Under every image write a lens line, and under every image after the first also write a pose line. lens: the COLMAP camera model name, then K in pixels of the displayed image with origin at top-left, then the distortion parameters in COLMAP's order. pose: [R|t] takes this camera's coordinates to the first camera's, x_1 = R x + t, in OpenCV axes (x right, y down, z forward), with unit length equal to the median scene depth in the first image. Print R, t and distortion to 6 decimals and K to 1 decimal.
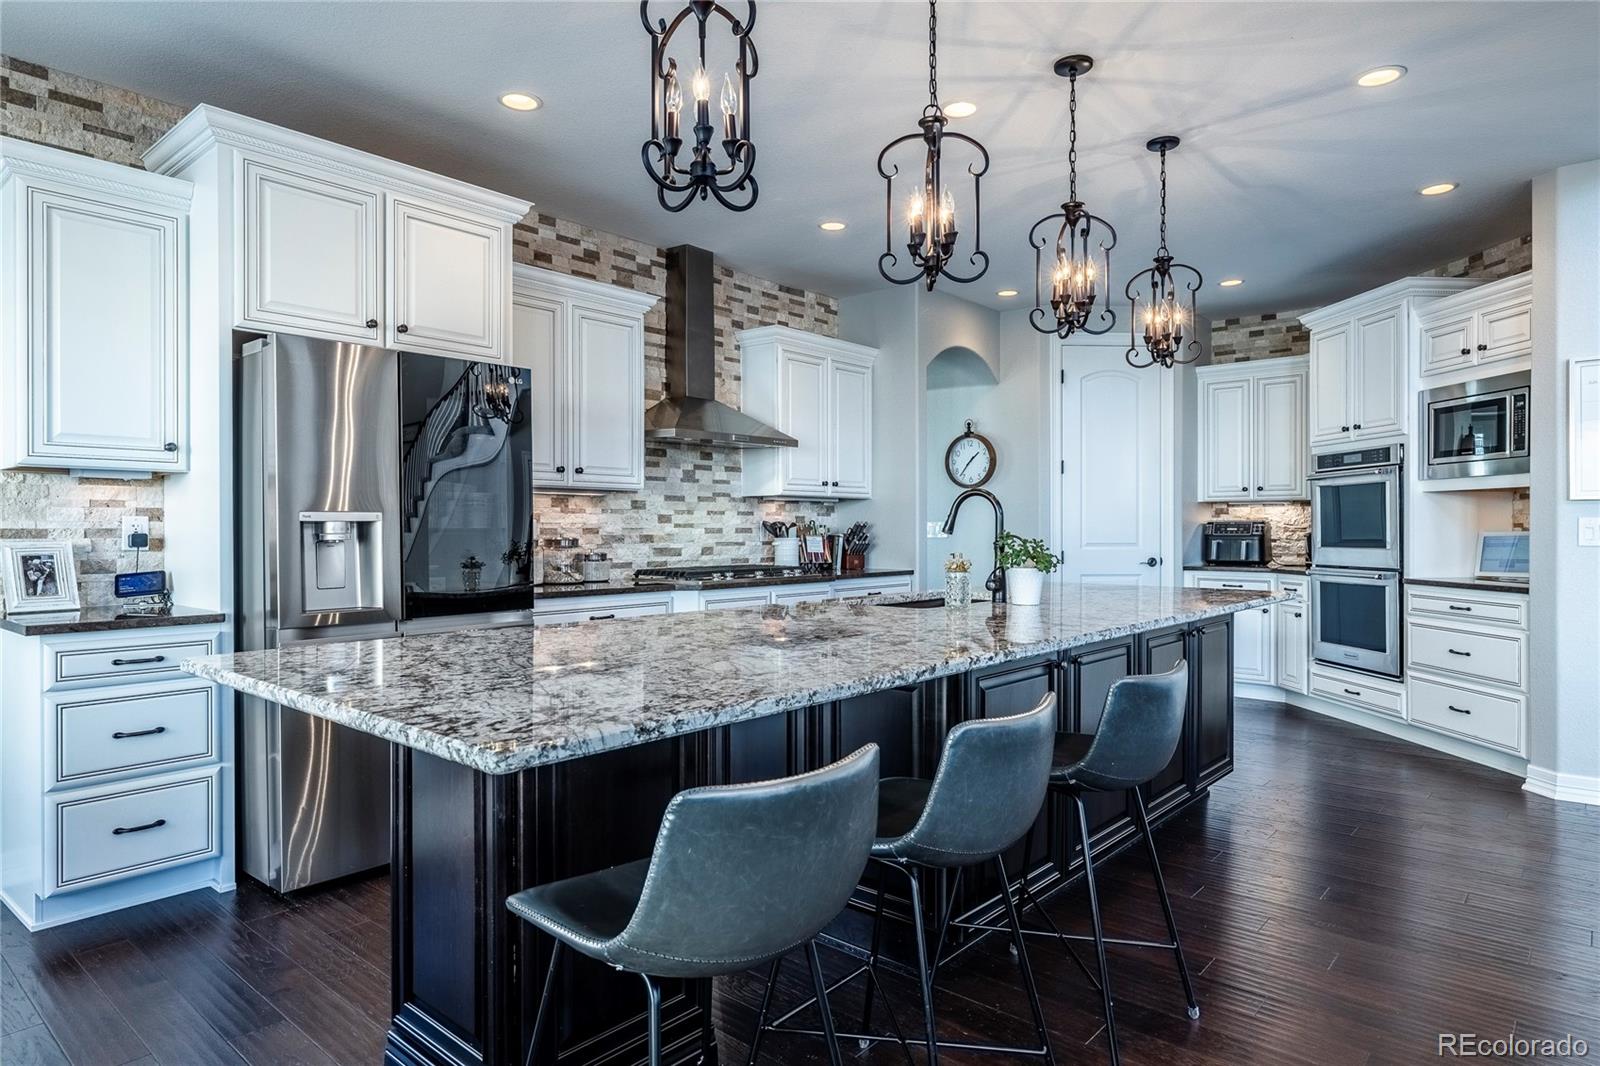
lens RADIAL K [[934.3, 0, 801.1], [0, 934.3, 525.2], [0, 0, 1]] dist [0.000451, 0.000167]
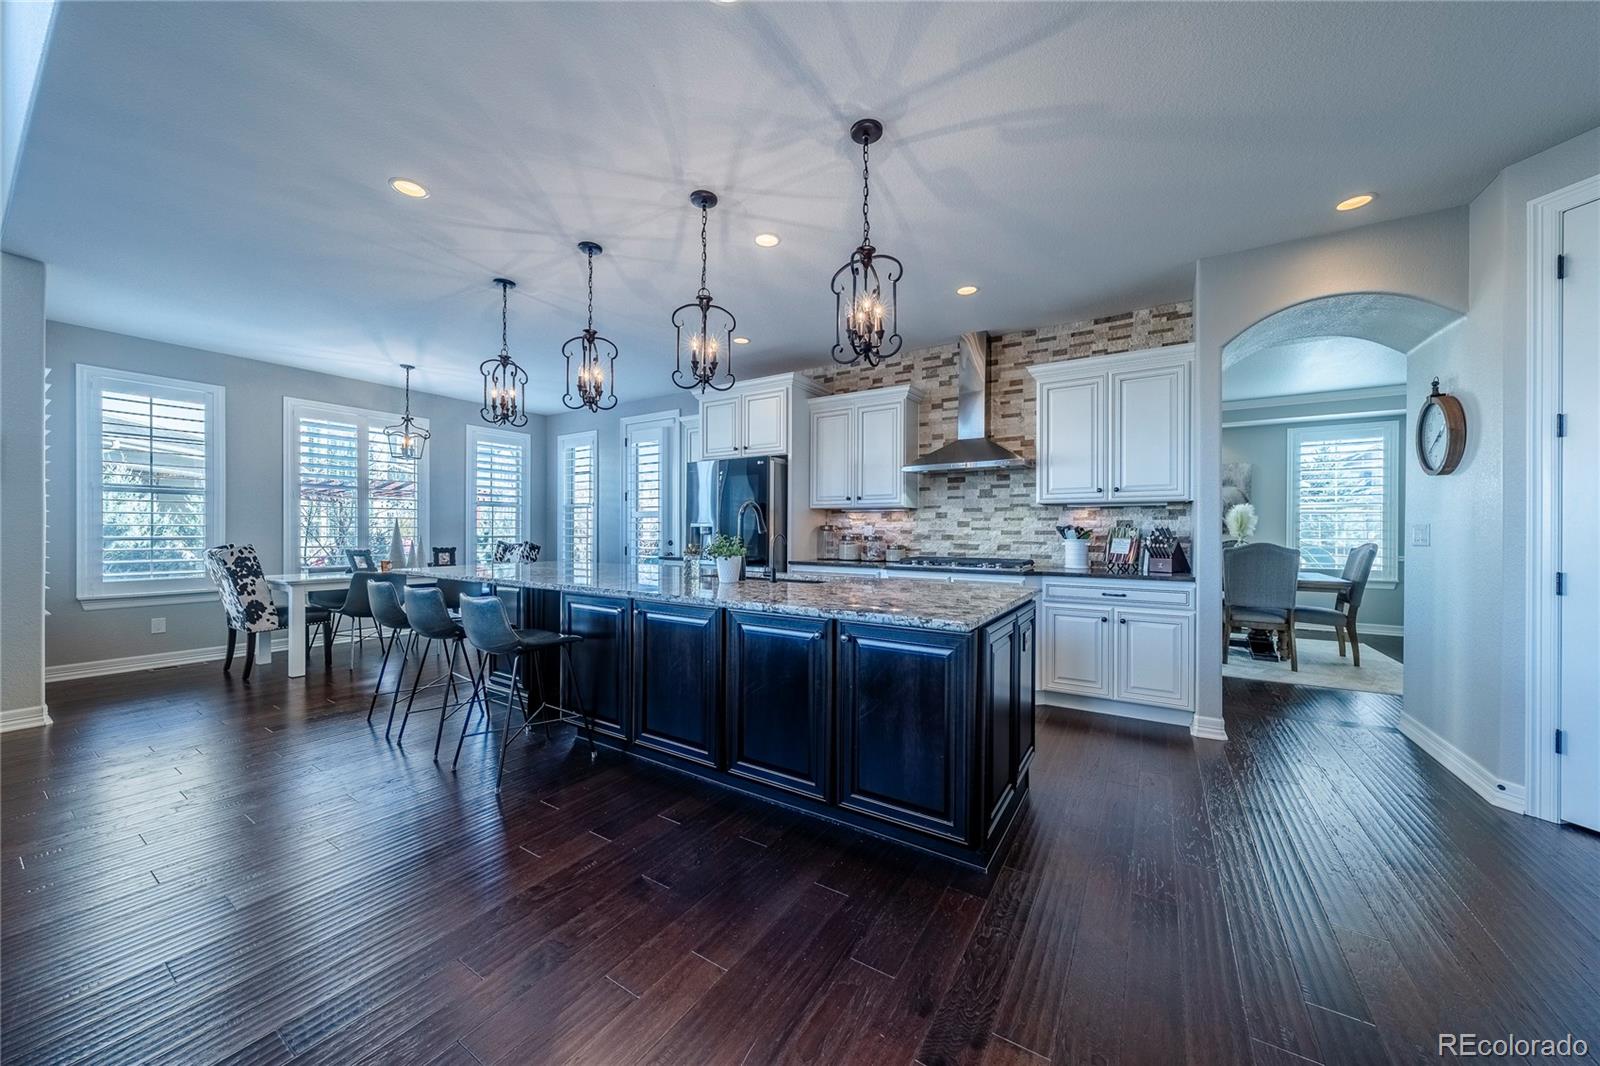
lens RADIAL K [[567.7, 0, 796.8], [0, 567.7, 537.4], [0, 0, 1]] dist [-0.000917, -0.000024]
pose [[0.138108, 0.003146, -0.990412, 0.685998], [-0.007819, 0.999967, 0.002086, 0.013914], [0.990386, 0.007456, 0.138128, 0.599498]]
